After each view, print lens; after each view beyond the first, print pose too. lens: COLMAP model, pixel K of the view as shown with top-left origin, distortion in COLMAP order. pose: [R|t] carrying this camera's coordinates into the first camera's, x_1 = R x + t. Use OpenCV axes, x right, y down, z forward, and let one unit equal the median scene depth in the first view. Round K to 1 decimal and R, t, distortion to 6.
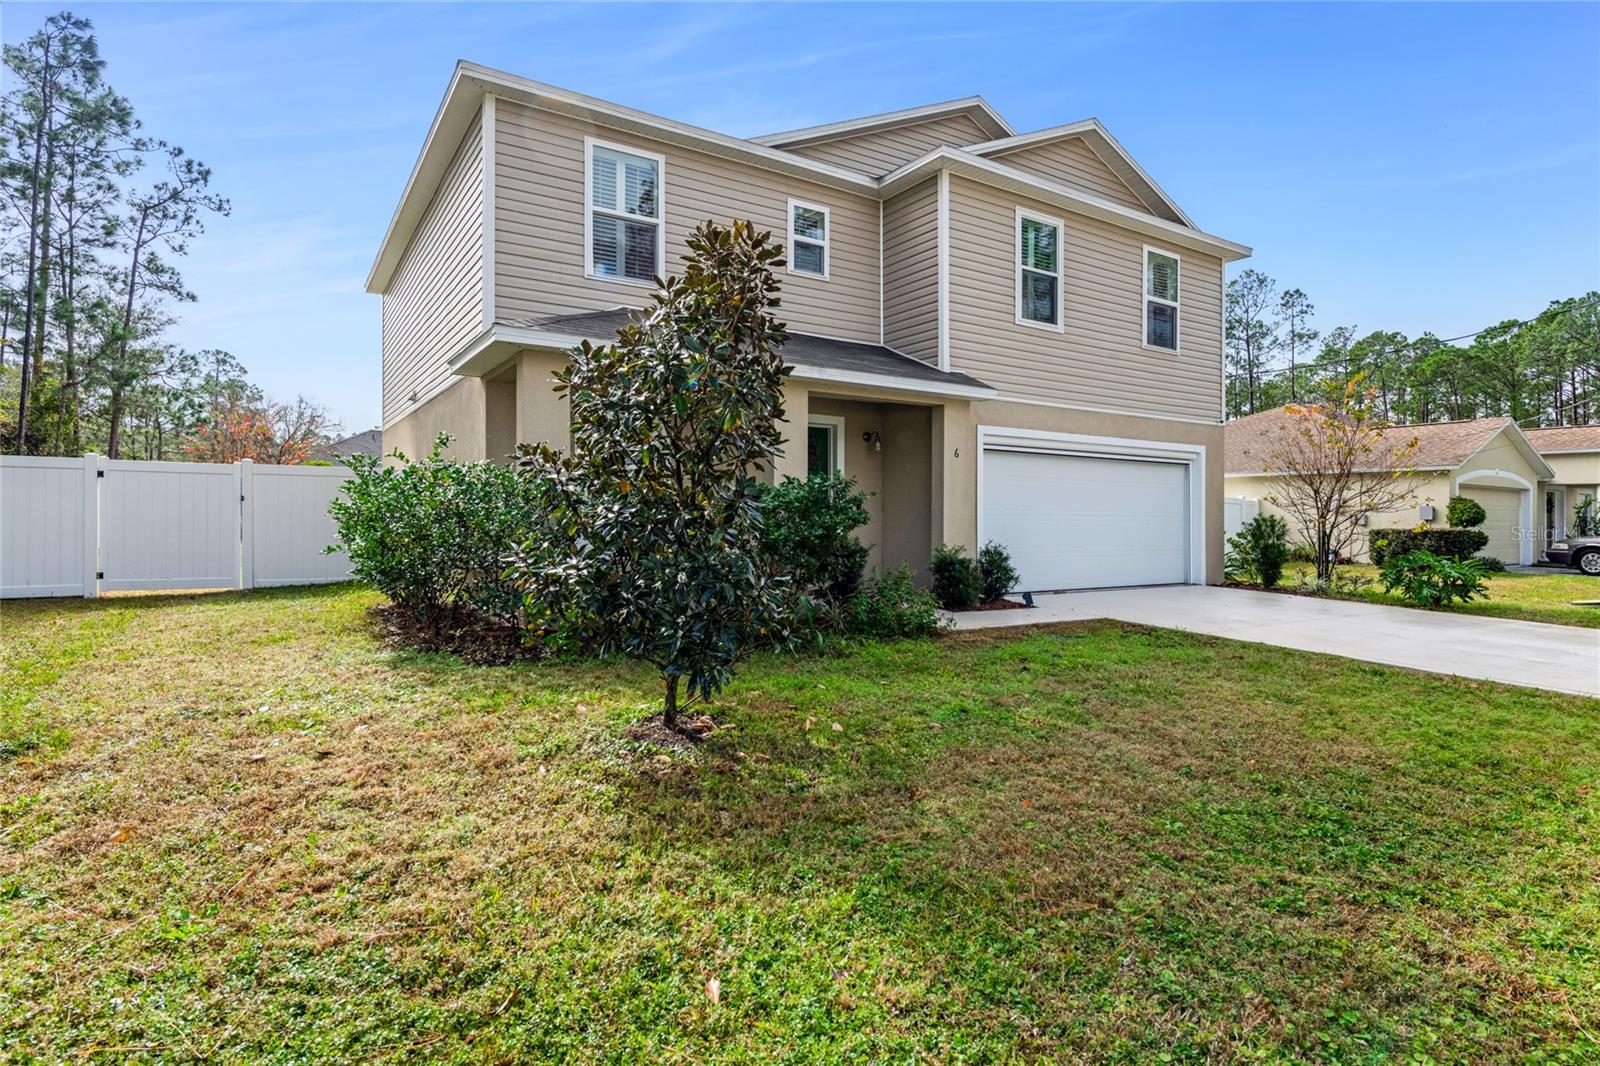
lens RADIAL K [[836.7, 0, 800.0], [0, 836.7, 533.0], [0, 0, 1]] dist [-0.000664, -0.000008]
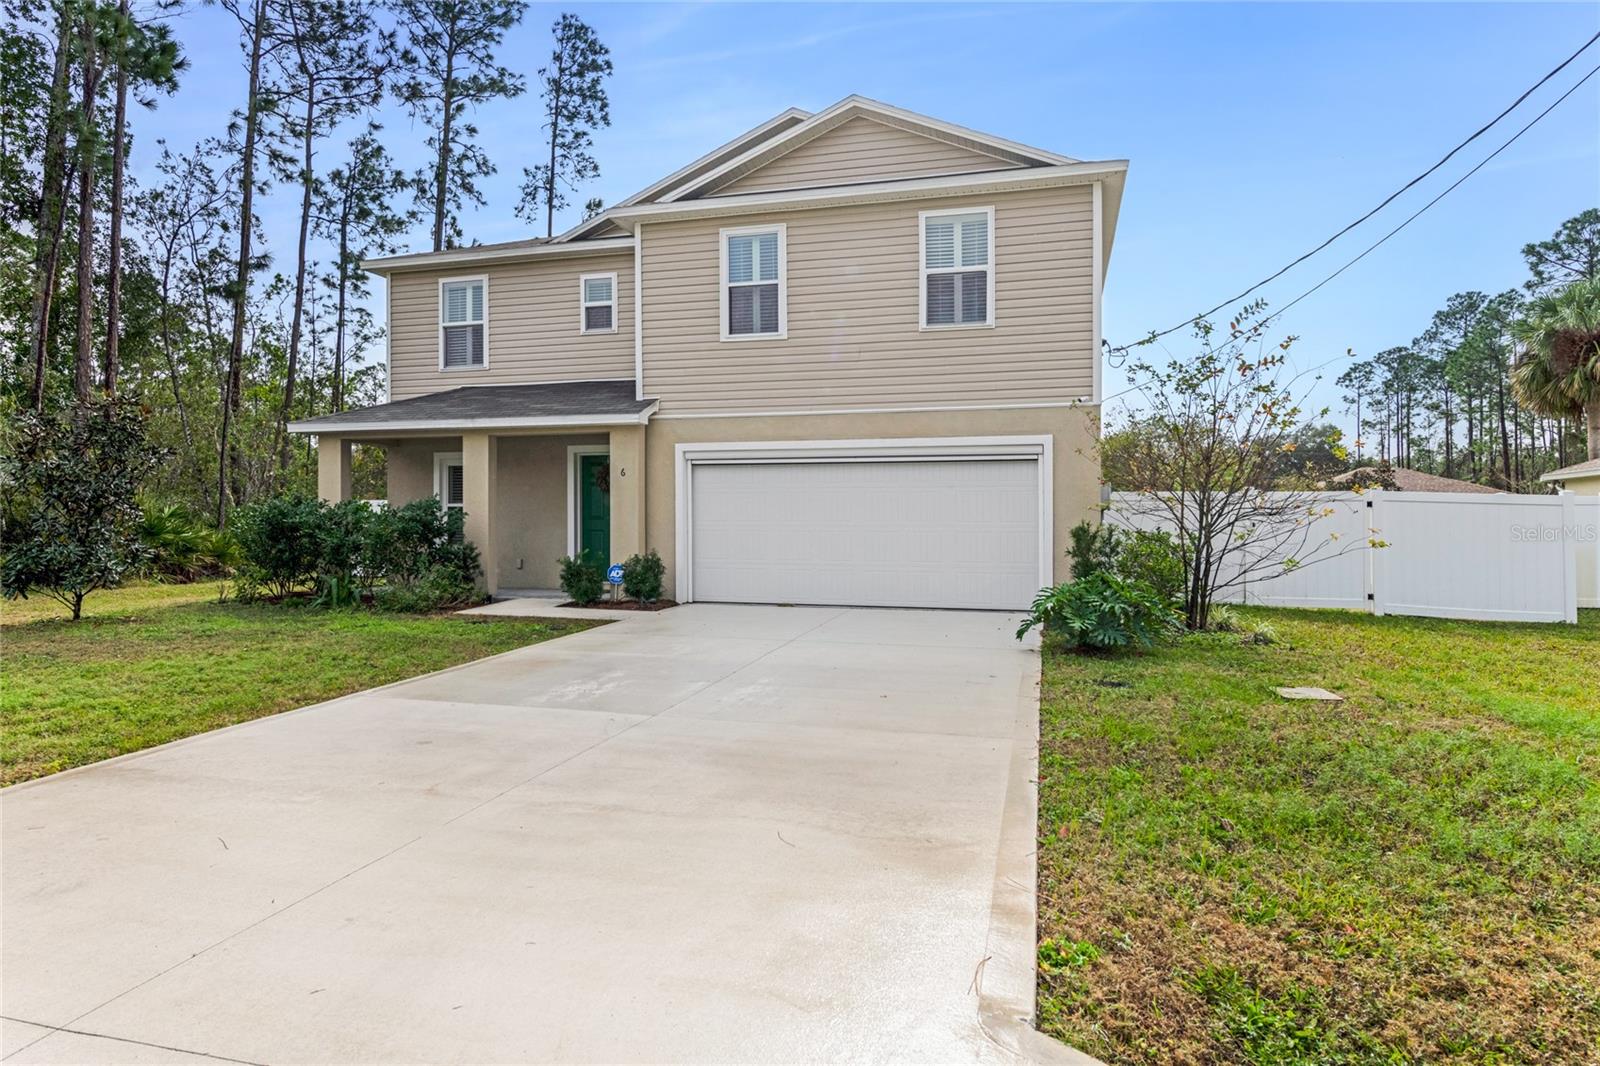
lens RADIAL K [[836.7, 0, 800.0], [0, 836.7, 533.0], [0, 0, 1]] dist [-0.000664, -0.000008]
pose [[0.693313, 0.002312, -0.720633, 1.032794], [-0.005778, 0.999981, -0.002350, -0.010195], [0.720614, 0.005793, 0.693313, 0.337755]]
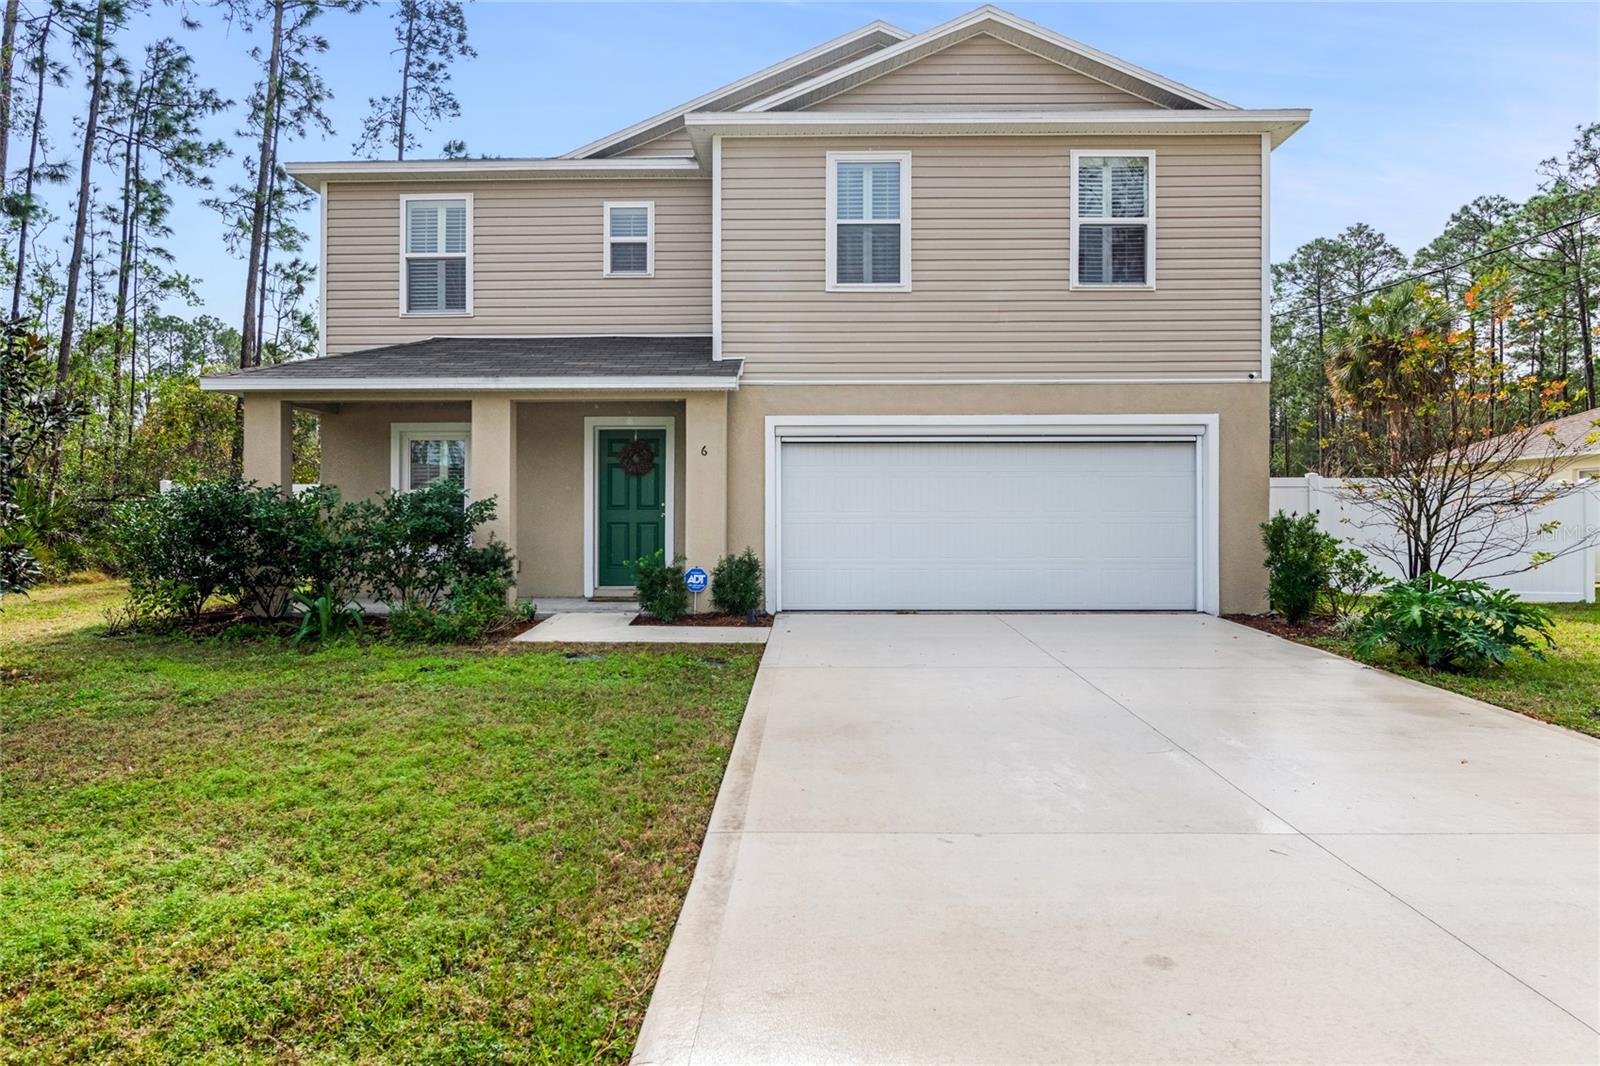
lens RADIAL K [[831.6, 0, 798.6], [0, 831.6, 523.0], [0, 0, 1]] dist [-0.008189, -0.001228]
pose [[0.836567, 0.002590, -0.547858, 0.666536], [0.000927, 0.999981, 0.006143, -0.020840], [0.547863, -0.005647, 0.836549, 0.271324]]
